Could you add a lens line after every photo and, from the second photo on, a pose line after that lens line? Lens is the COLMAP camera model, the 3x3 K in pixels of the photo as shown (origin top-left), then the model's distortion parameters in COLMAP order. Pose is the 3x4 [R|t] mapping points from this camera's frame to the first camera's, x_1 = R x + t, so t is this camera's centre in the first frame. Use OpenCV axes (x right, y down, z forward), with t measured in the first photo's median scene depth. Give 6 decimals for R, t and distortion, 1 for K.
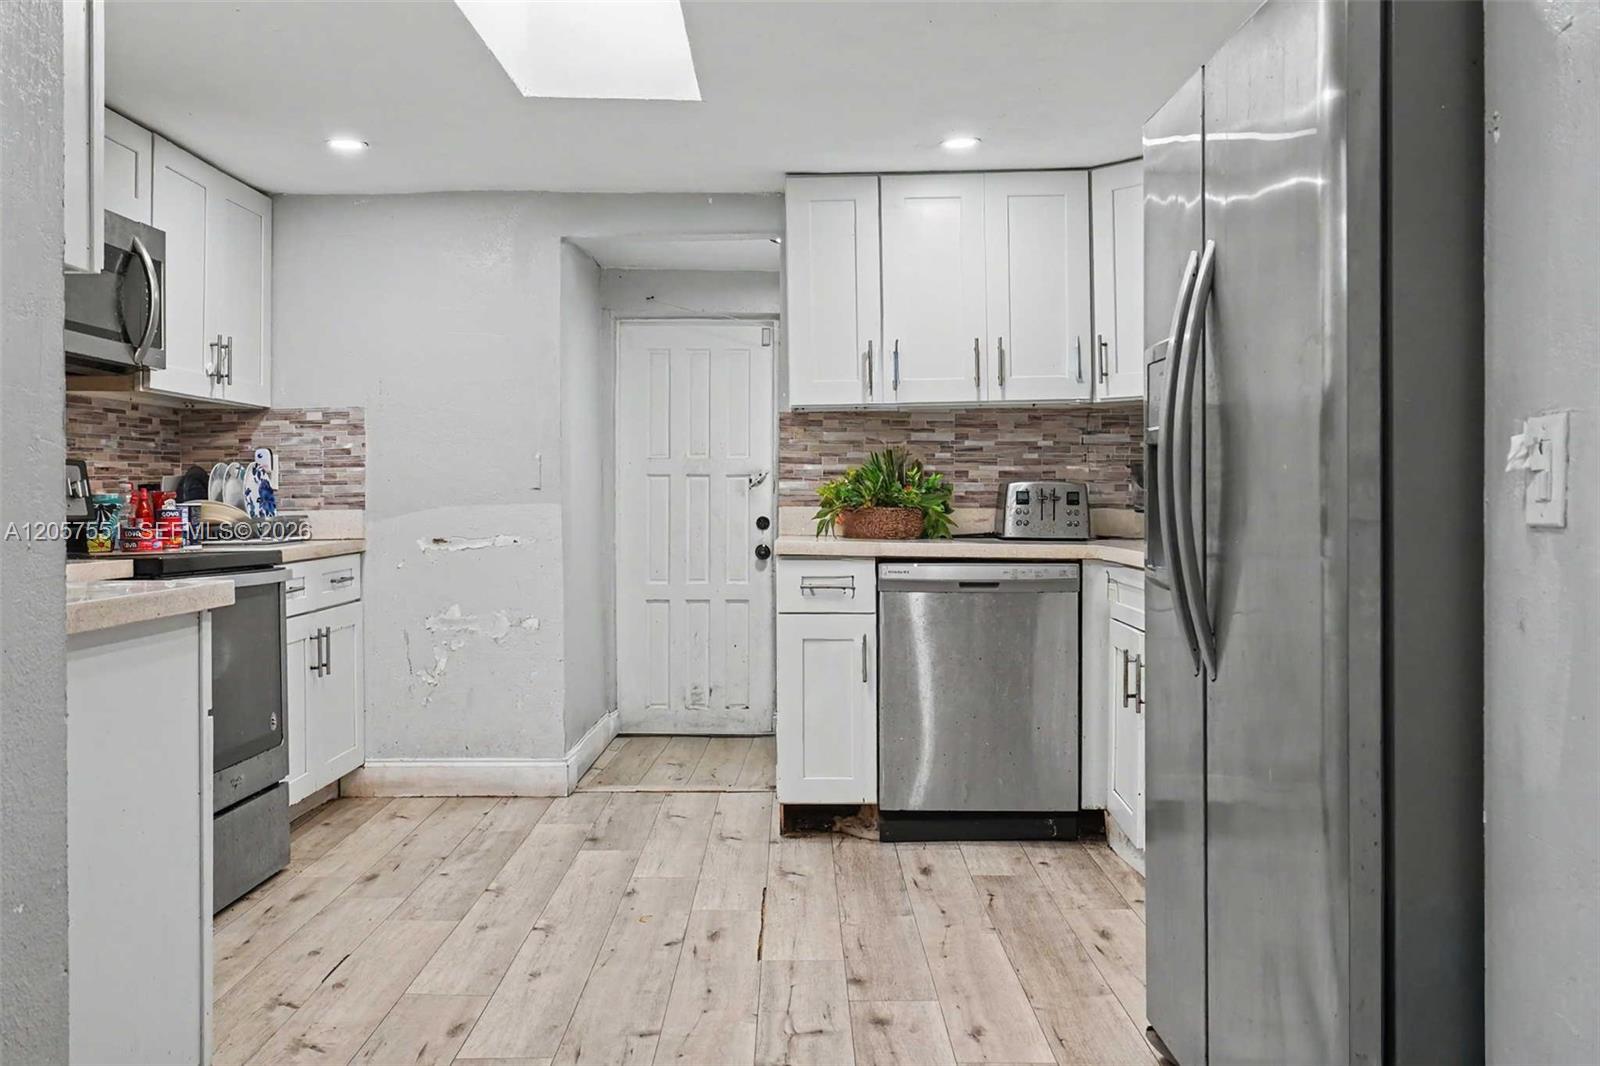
lens RADIAL K [[1347.2, 0, 799.4], [0, 1347.2, 522.6], [0, 0, 1]] dist [-0.000228, -0.000097]
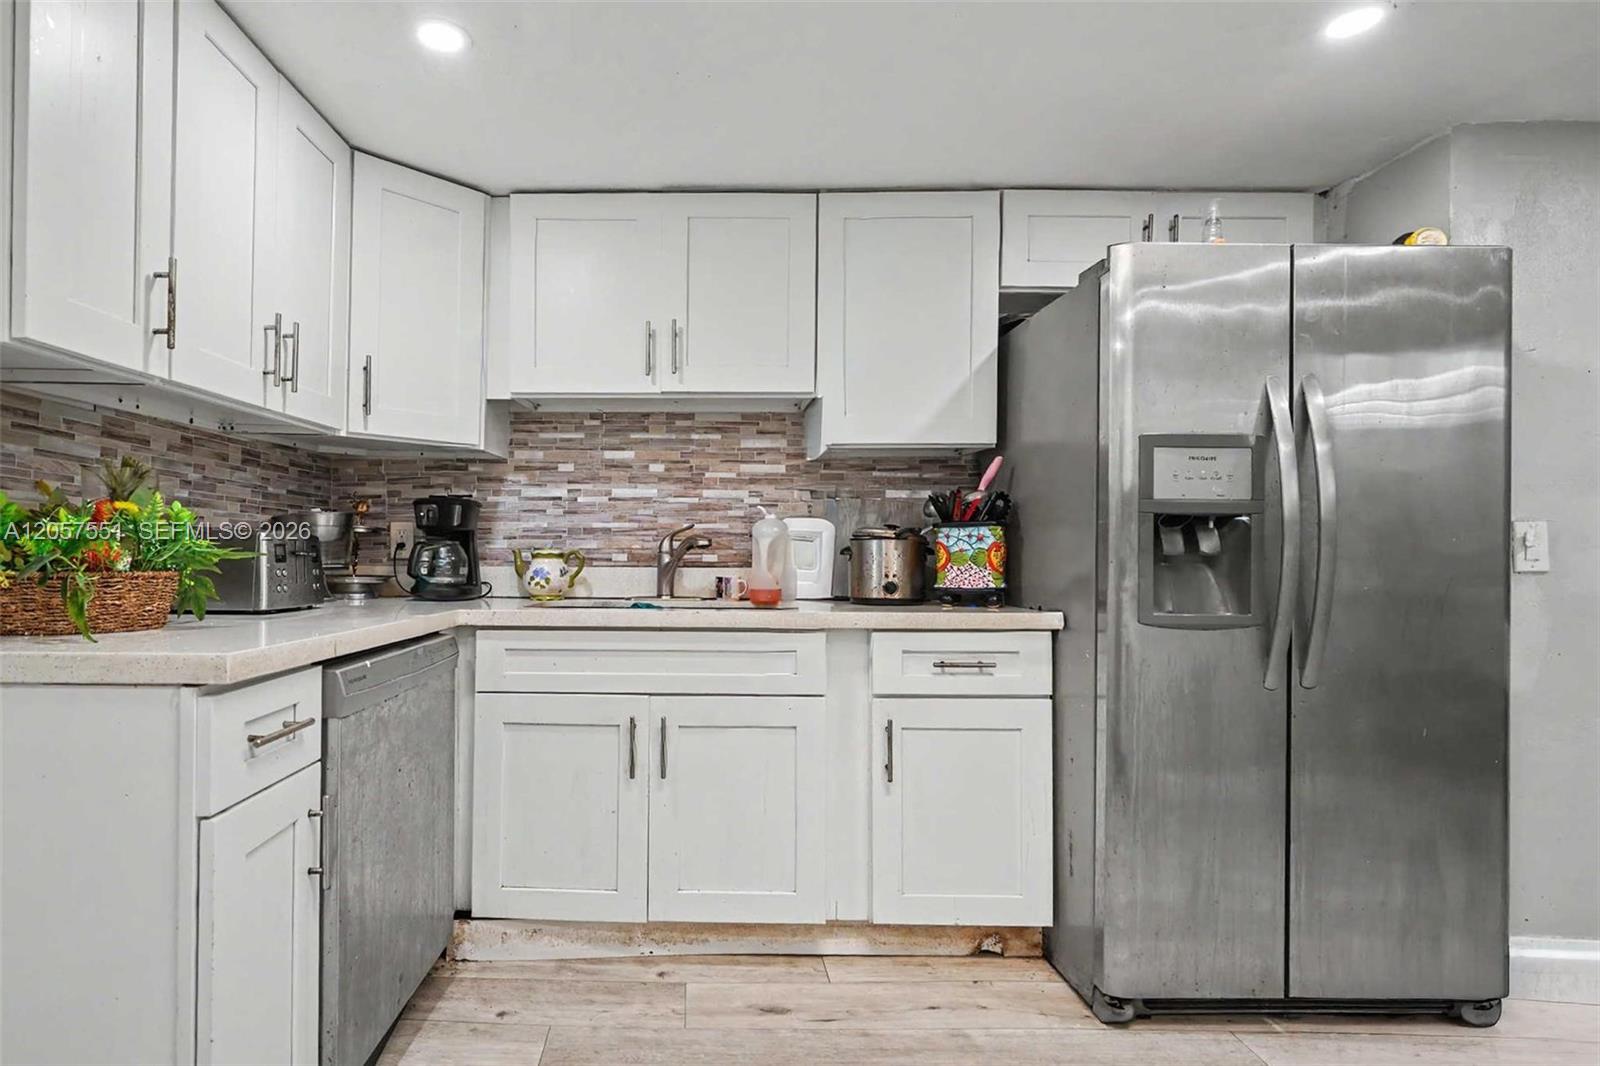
lens RADIAL K [[757.6, 0, 799.1], [0, 757.6, 546.4], [0, 0, 1]] dist [-0.000366, 0.000012]
pose [[0.011905, 0.005764, 0.999913, -0.287923], [0.013396, 0.999893, -0.005923, -0.019521], [-0.999839, 0.013465, 0.011826, 0.888725]]
